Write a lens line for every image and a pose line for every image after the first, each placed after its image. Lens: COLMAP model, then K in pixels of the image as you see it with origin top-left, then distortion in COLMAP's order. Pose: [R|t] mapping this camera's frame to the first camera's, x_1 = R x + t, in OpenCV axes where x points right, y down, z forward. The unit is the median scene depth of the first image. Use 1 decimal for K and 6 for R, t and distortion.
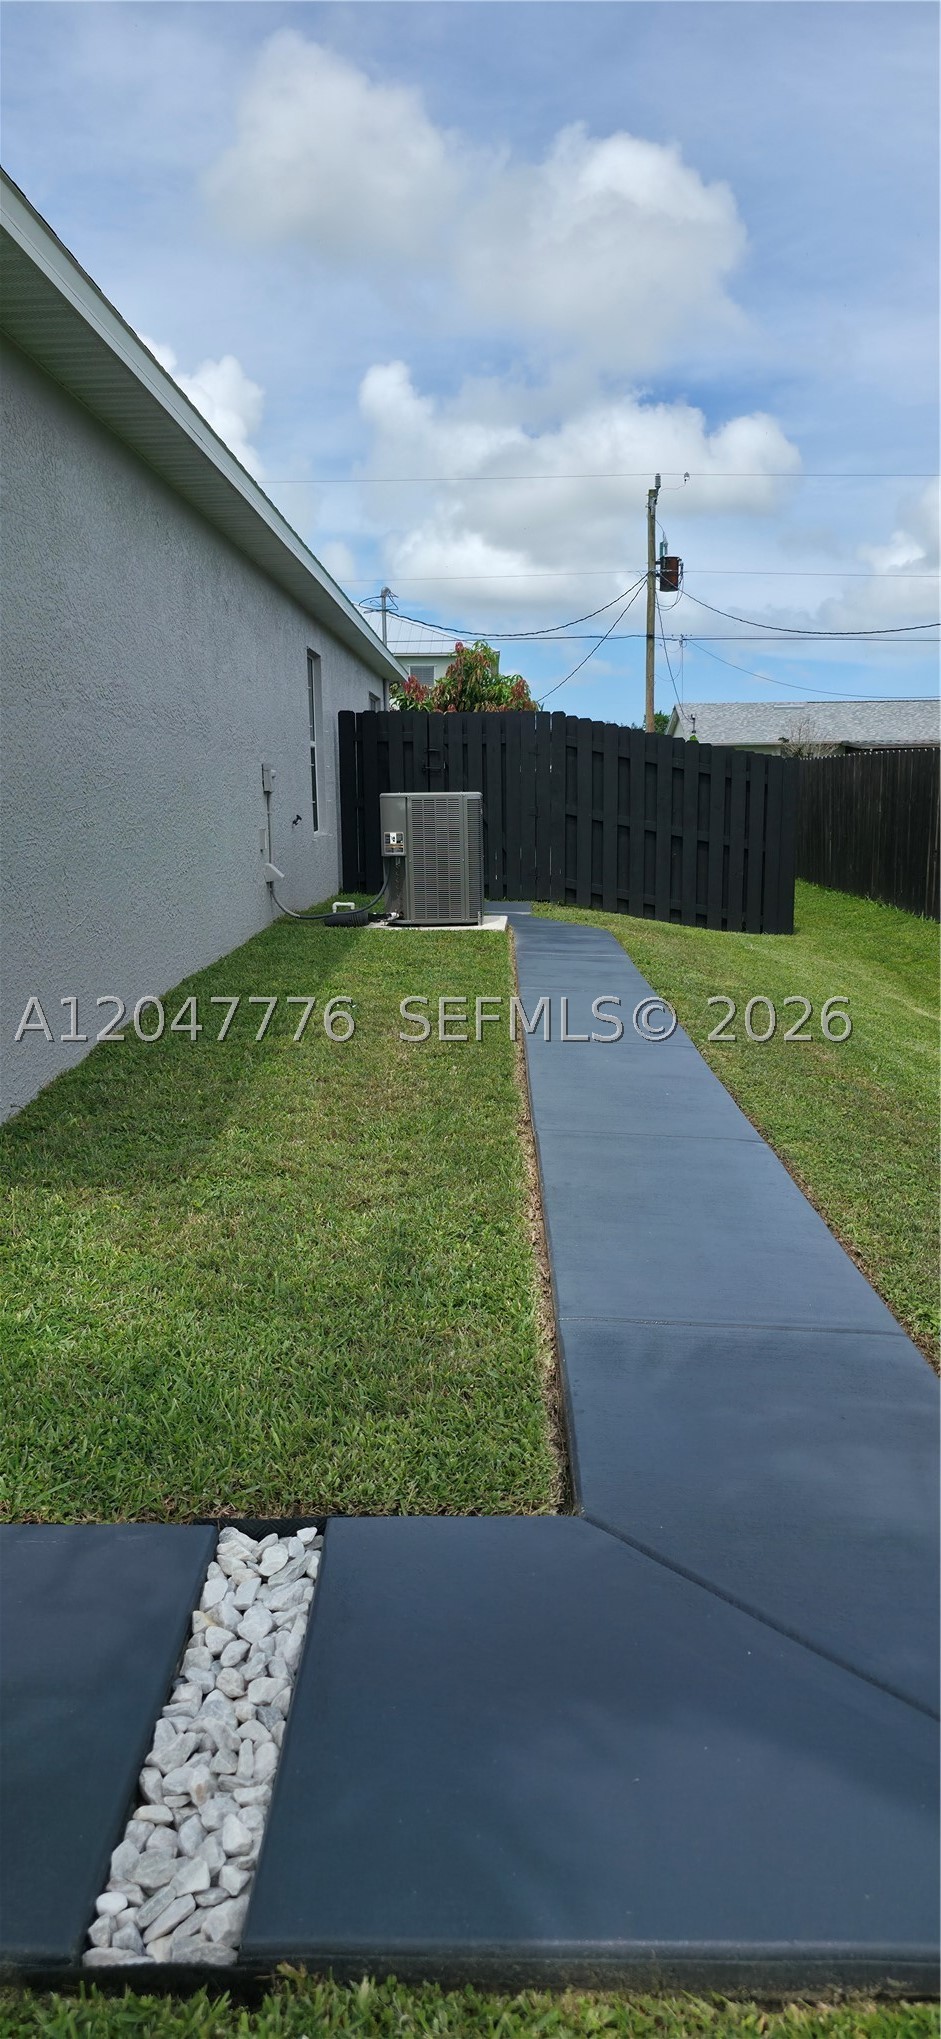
lens RADIAL K [[1364.5, 0, 489.0], [0, 1364.5, 1036.1], [0, 0, 1]] dist [0.041132, 0.002410]
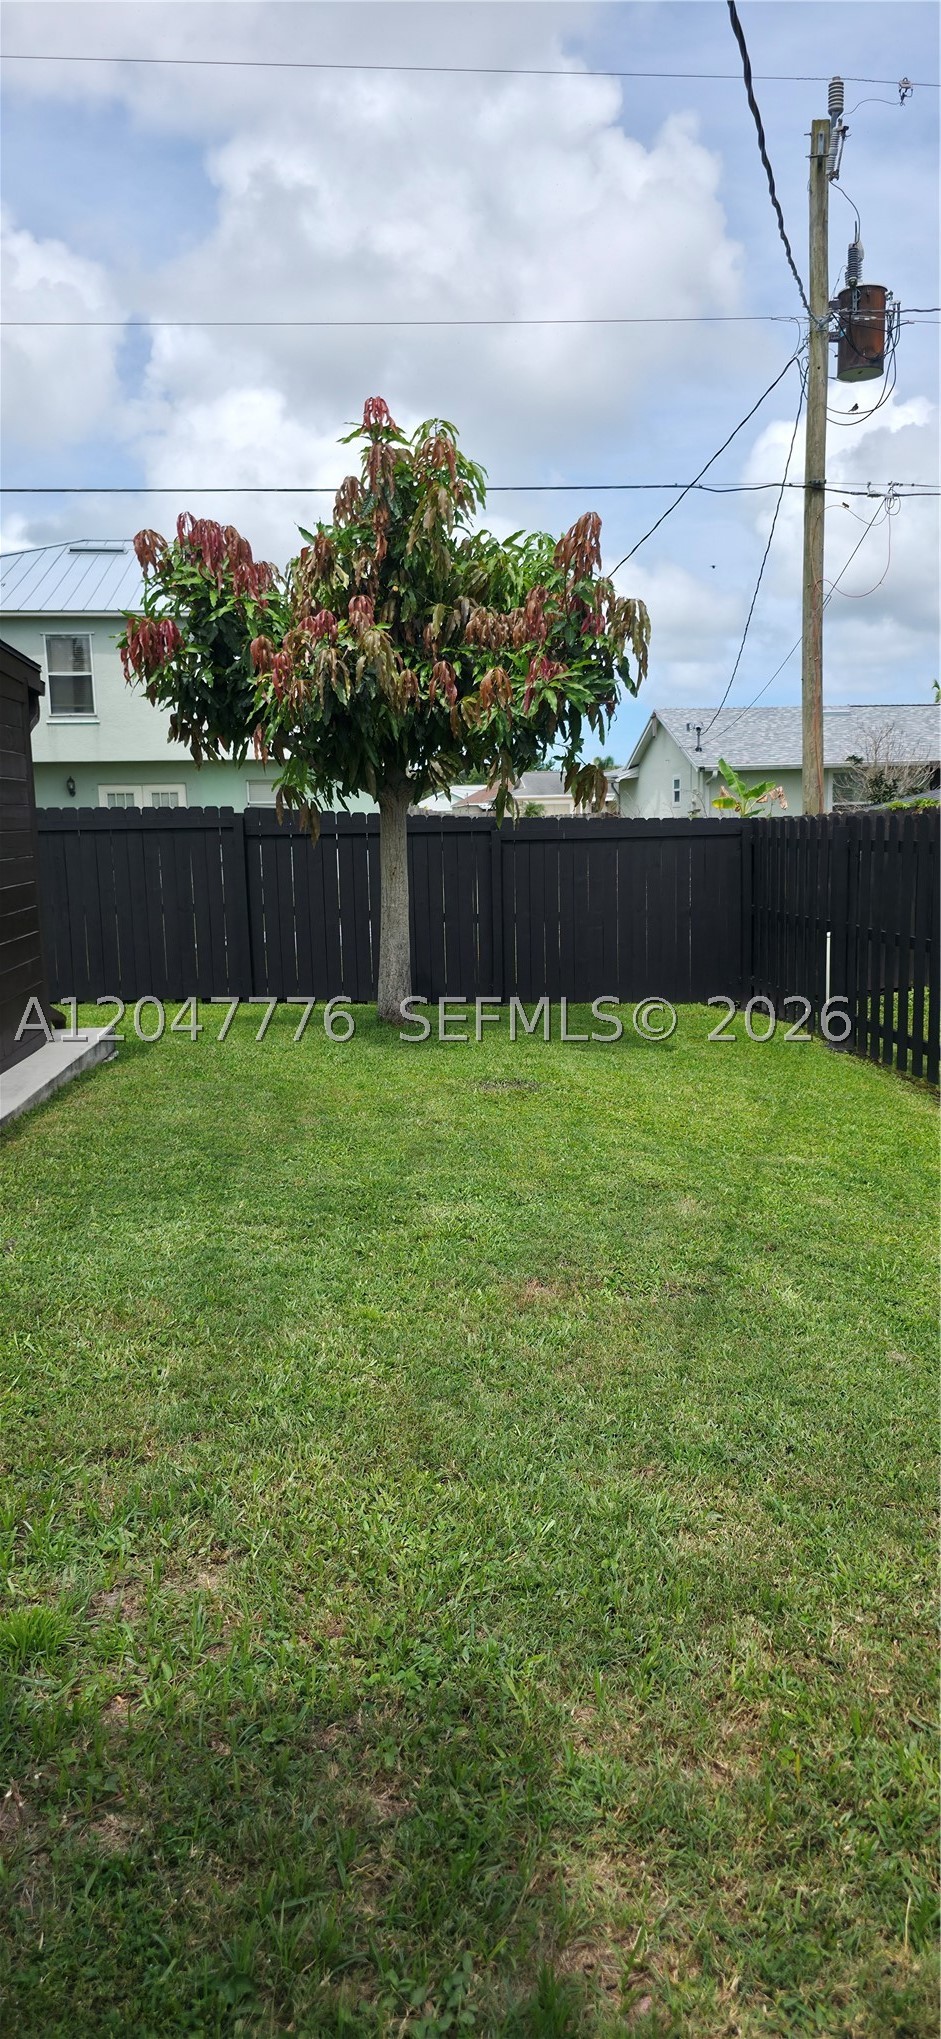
lens RADIAL K [[1364.5, 0, 468.7], [0, 1364.5, 1019.9], [0, 0, 1]] dist [0.041132, 0.002410]
pose [[0.995861, -0.027662, 0.086581, -0.027885], [0.031352, 0.998644, -0.041557, -0.119011], [-0.085314, 0.044100, 0.995378, 0.612618]]
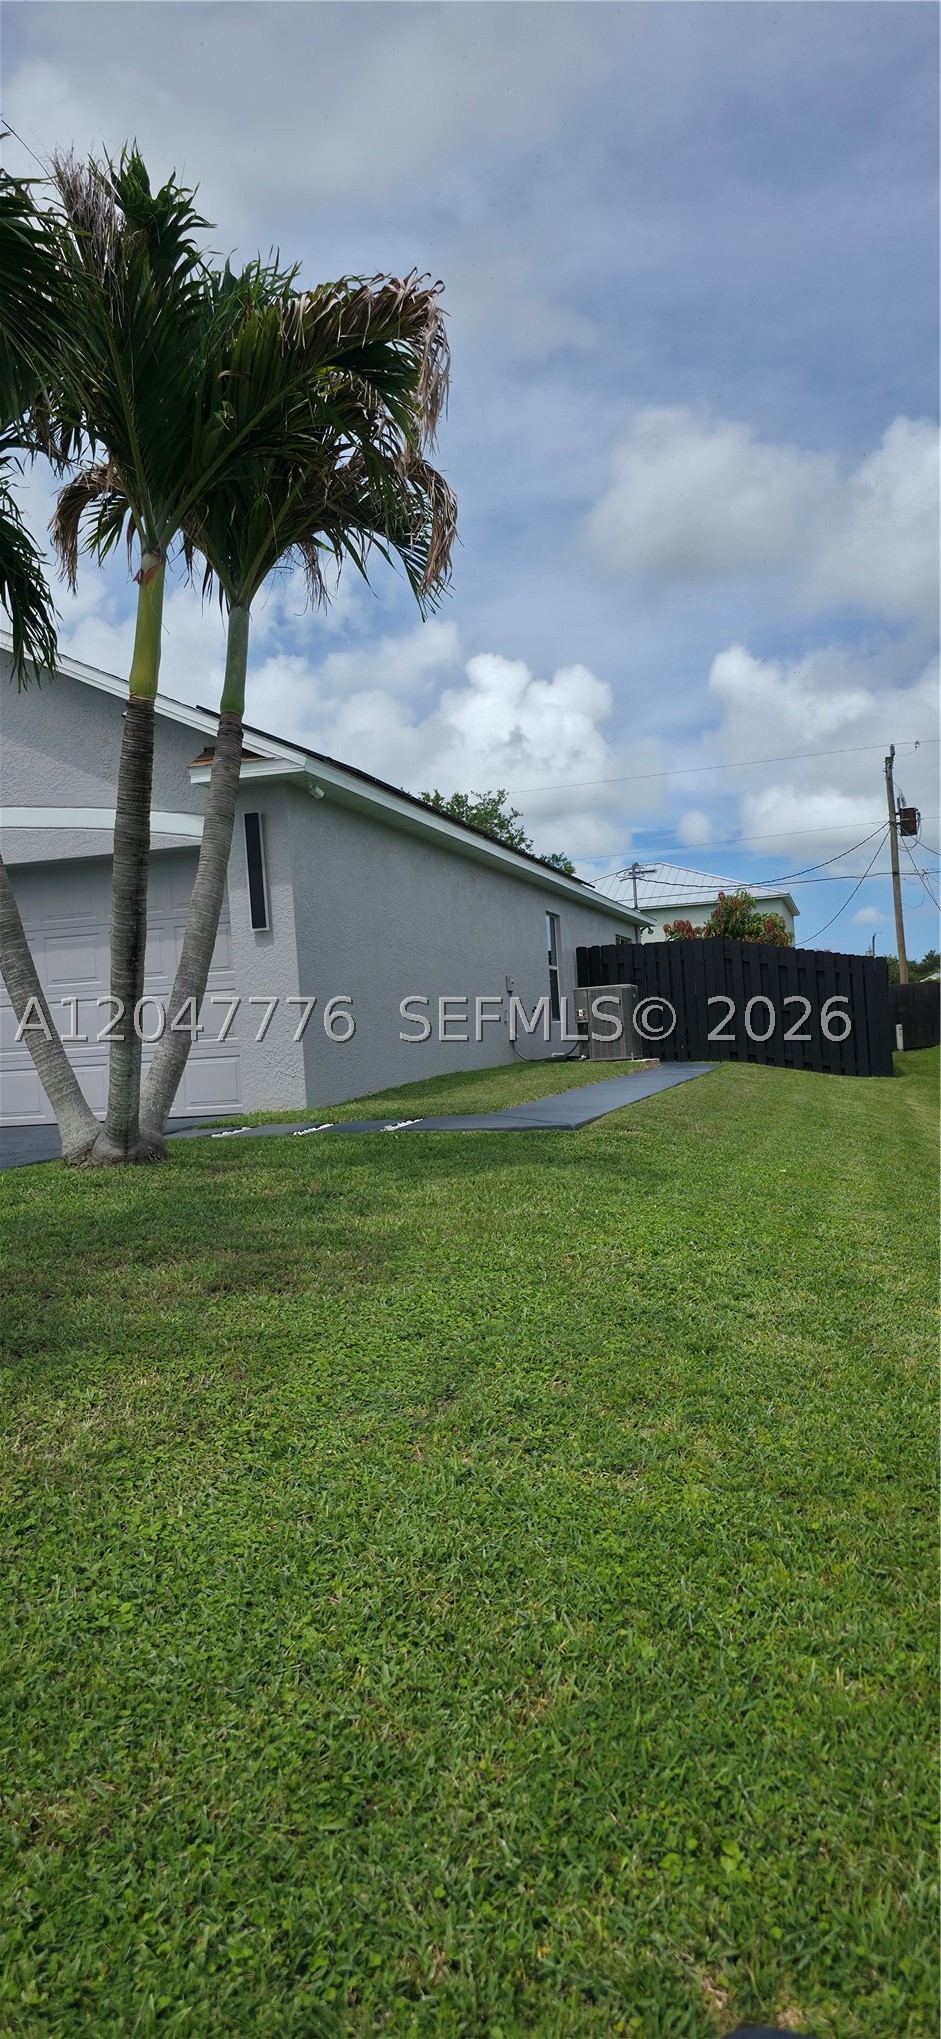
lens RADIAL K [[1364.5, 0, 463.0], [0, 1364.5, 1019.8], [0, 0, 1]] dist [0.041132, 0.002410]
pose [[0.956994, -0.058508, -0.284148, 0.090155], [0.003528, 0.981727, -0.190264, 0.060654], [0.290087, 0.181079, 0.939713, -0.210887]]
